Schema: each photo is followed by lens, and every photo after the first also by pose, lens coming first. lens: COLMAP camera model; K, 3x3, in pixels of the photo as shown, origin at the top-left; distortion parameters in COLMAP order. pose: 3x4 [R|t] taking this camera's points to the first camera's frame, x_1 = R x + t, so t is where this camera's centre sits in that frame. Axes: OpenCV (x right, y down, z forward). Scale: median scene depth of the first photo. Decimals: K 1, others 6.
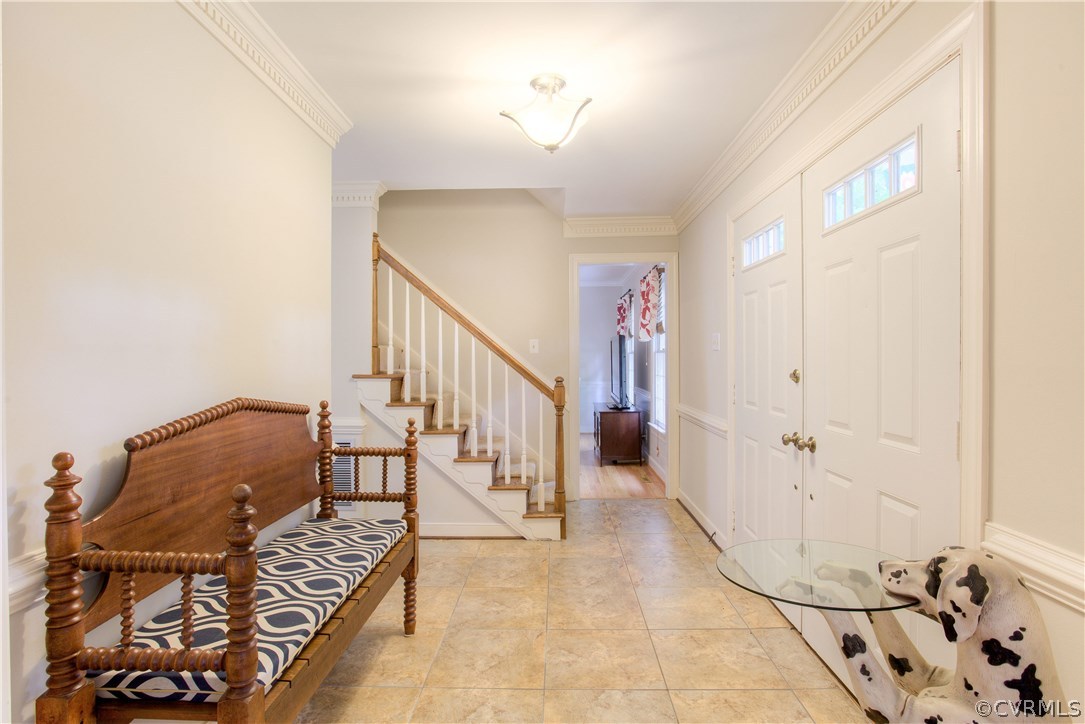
lens RADIAL K [[542.5, 0, 541.7], [0, 542.5, 358.3], [0, 0, 1]] dist [-0.003499, -0.000683]
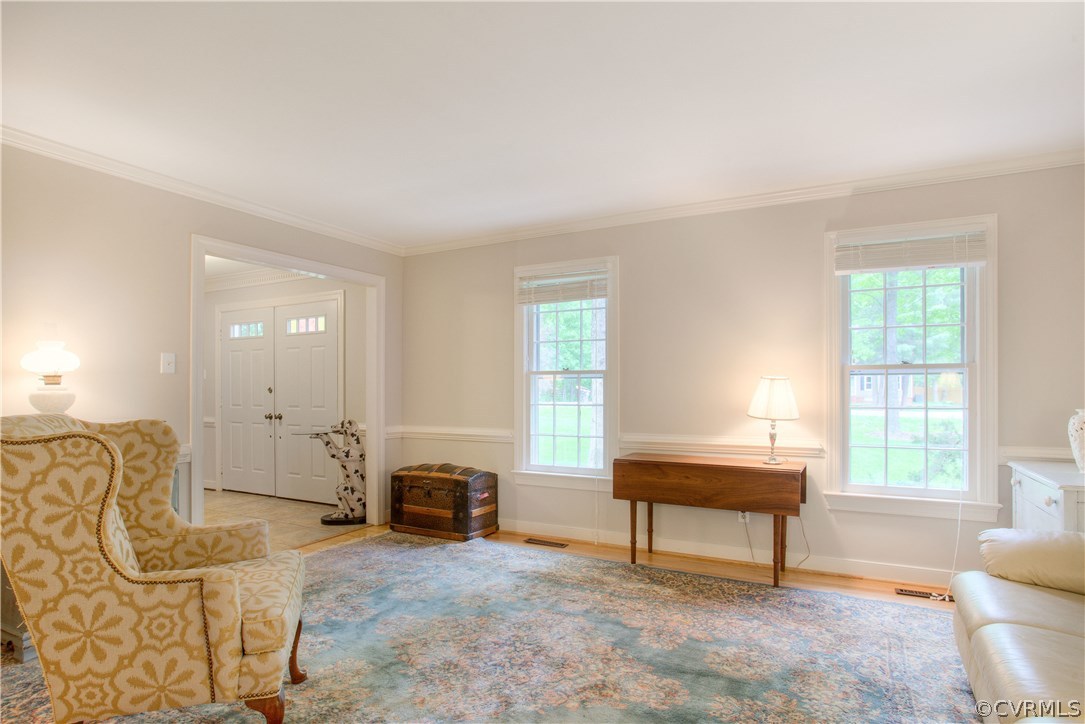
lens RADIAL K [[559.7, 0, 543.8], [0, 559.7, 385.4], [0, 0, 1]] dist [-0.000999, -0.000287]
pose [[0.426325, 0.000489, 0.904570, -1.811792], [0.003121, 0.999993, -0.002012, 0.031111], [-0.904565, 0.003681, 0.426320, -1.658284]]
